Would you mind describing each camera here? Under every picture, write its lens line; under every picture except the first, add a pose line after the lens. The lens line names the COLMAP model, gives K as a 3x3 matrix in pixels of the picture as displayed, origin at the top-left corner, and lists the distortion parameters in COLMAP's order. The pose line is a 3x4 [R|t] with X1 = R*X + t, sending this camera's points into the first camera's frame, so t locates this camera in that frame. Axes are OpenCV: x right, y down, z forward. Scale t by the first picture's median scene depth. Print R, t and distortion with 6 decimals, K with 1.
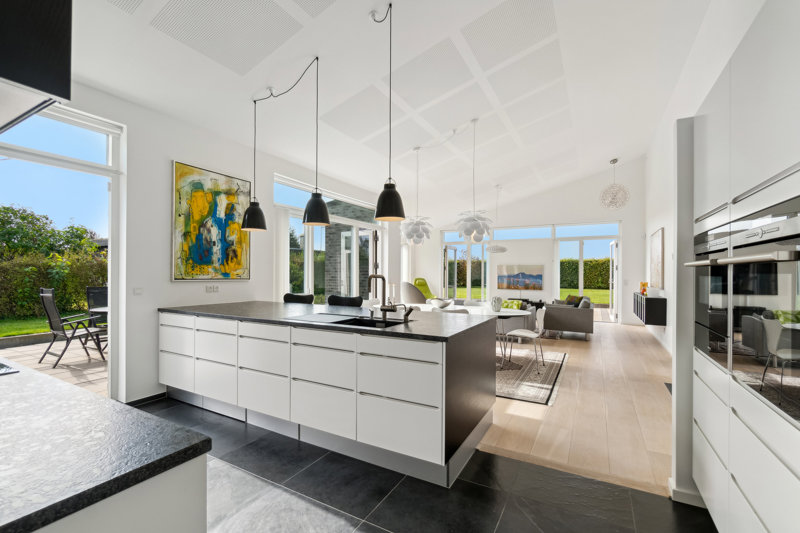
lens RADIAL K [[355.3, 0, 396.2], [0, 355.3, 273.2], [0, 0, 1]] dist [-0.001265, 0.000097]
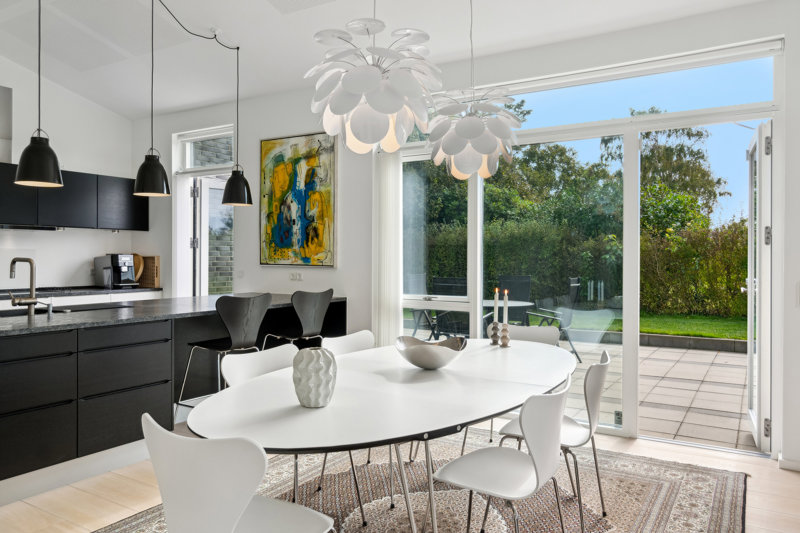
lens RADIAL K [[588.4, 0, 402.0], [0, 588.4, 259.0], [0, 0, 1]] dist [-0.005842, -0.000516]
pose [[-0.040450, 0.000889, -0.999181, 0.843701], [-0.004903, 0.999987, 0.001088, 0.000197], [0.999170, 0.004943, -0.040445, 1.290570]]
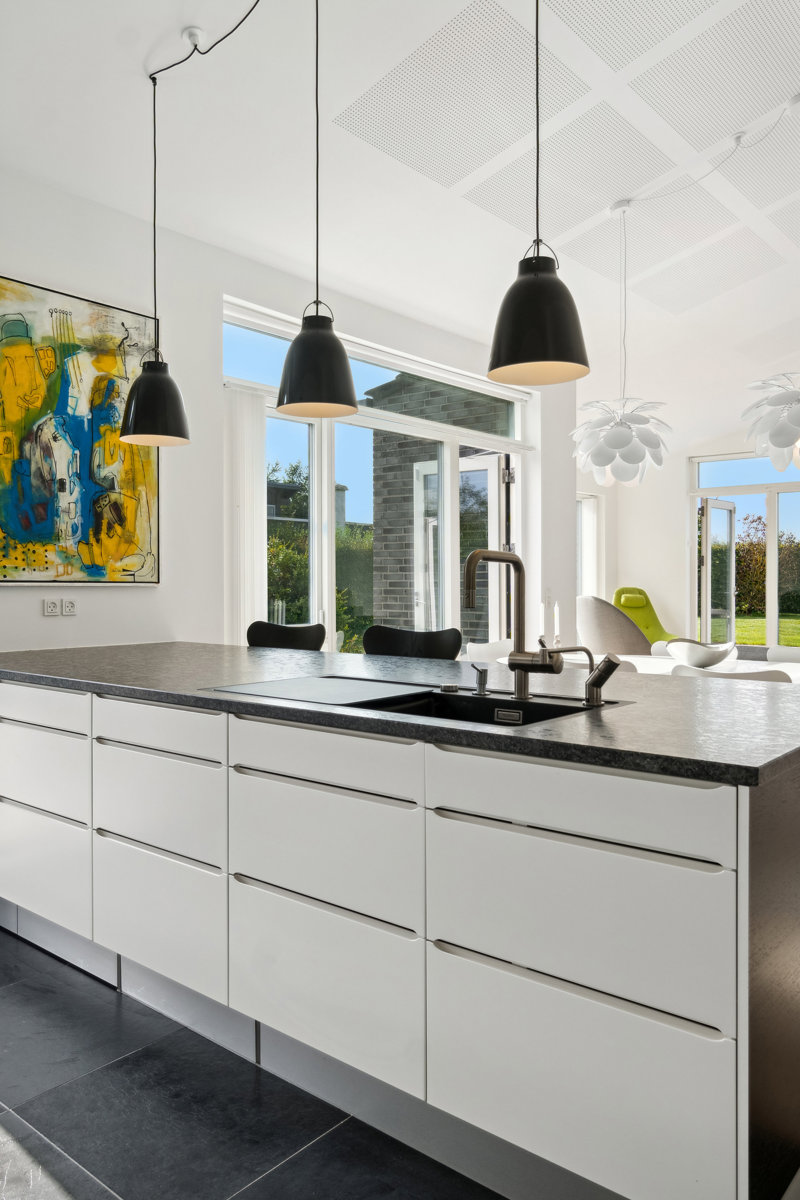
lens RADIAL K [[882.4, 0, 402.1], [0, 882.4, 589.9], [0, 0, 1]] dist [-0.001193, -0.001201]
pose [[0.983105, -0.006064, -0.182940, 0.003691], [0.007304, 0.999955, 0.006105, 0.021885], [0.182895, -0.007338, 0.983105, 0.158228]]
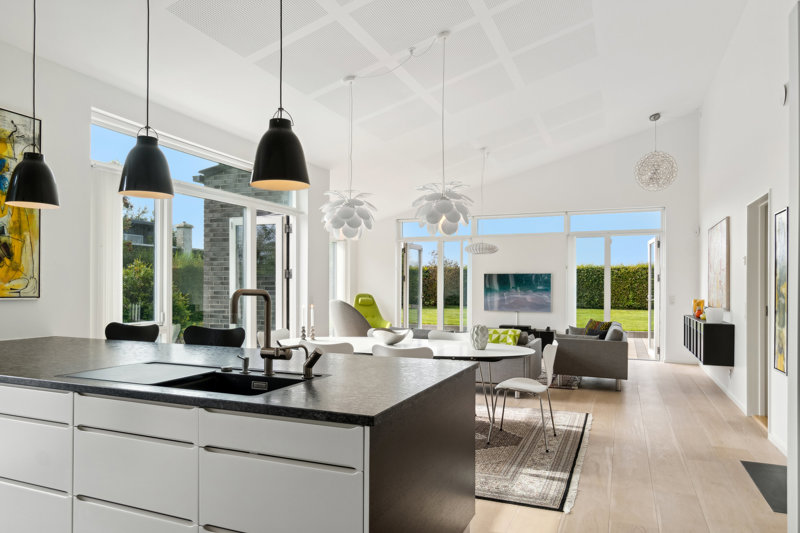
lens RADIAL K [[534.5, 0, 395.4], [0, 534.5, 285.9], [0, 0, 1]] dist [0.001958, 0.001335]
pose [[0.993966, -0.000367, 0.109688, 0.046726], [0.000439, 1.000000, -0.000636, -0.000164], [-0.109688, 0.000681, 0.993966, 0.129267]]
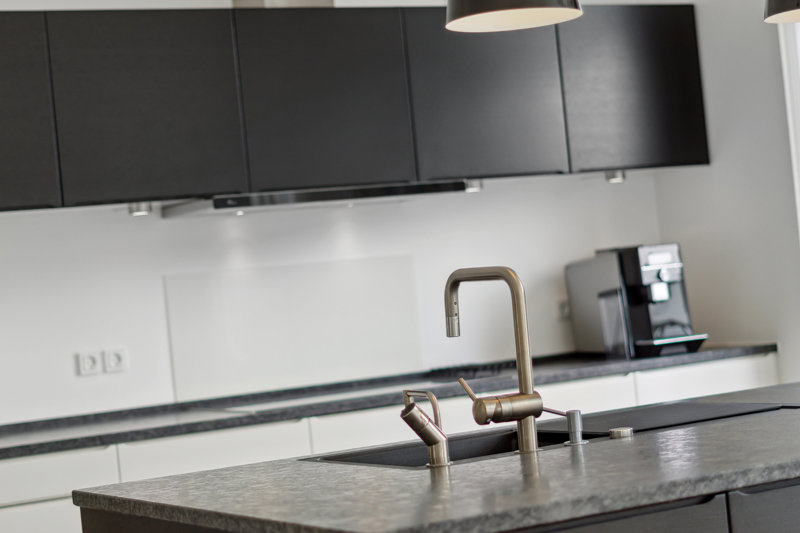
lens RADIAL K [[1828.4, 0, 400.0], [0, 1828.4, 266.5], [0, 0, 1]] dist [-0.033854, -0.101373]
pose [[-0.506464, 0.037752, -0.861434, 0.734215], [0.094224, 0.995481, -0.011770, 0.008537], [0.857097, -0.087129, -0.507733, 1.079907]]
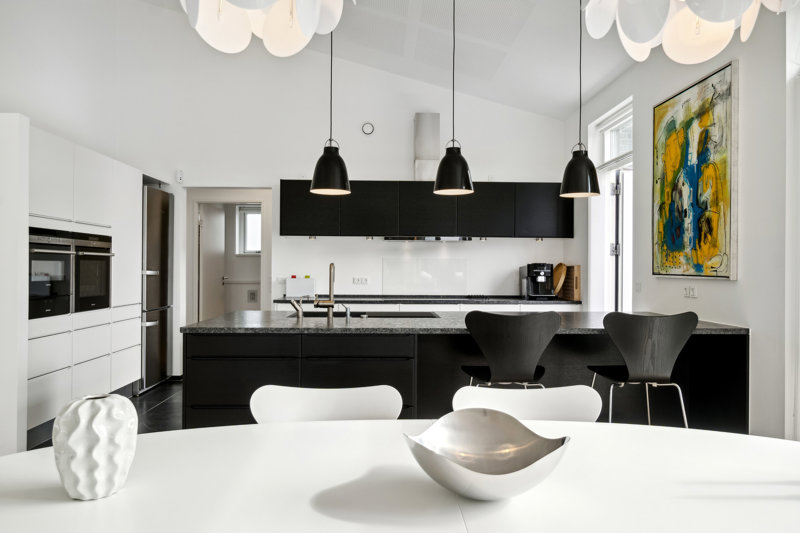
lens RADIAL K [[569.2, 0, 400.0], [0, 569.2, 266.5], [0, 0, 1]] dist [0.000865, 0.001149]
pose [[-0.854261, -0.010585, -0.519737, 0.355212], [-0.009548, 0.999944, -0.004673, 0.011123], [0.519757, 0.000971, -0.854313, 1.524770]]
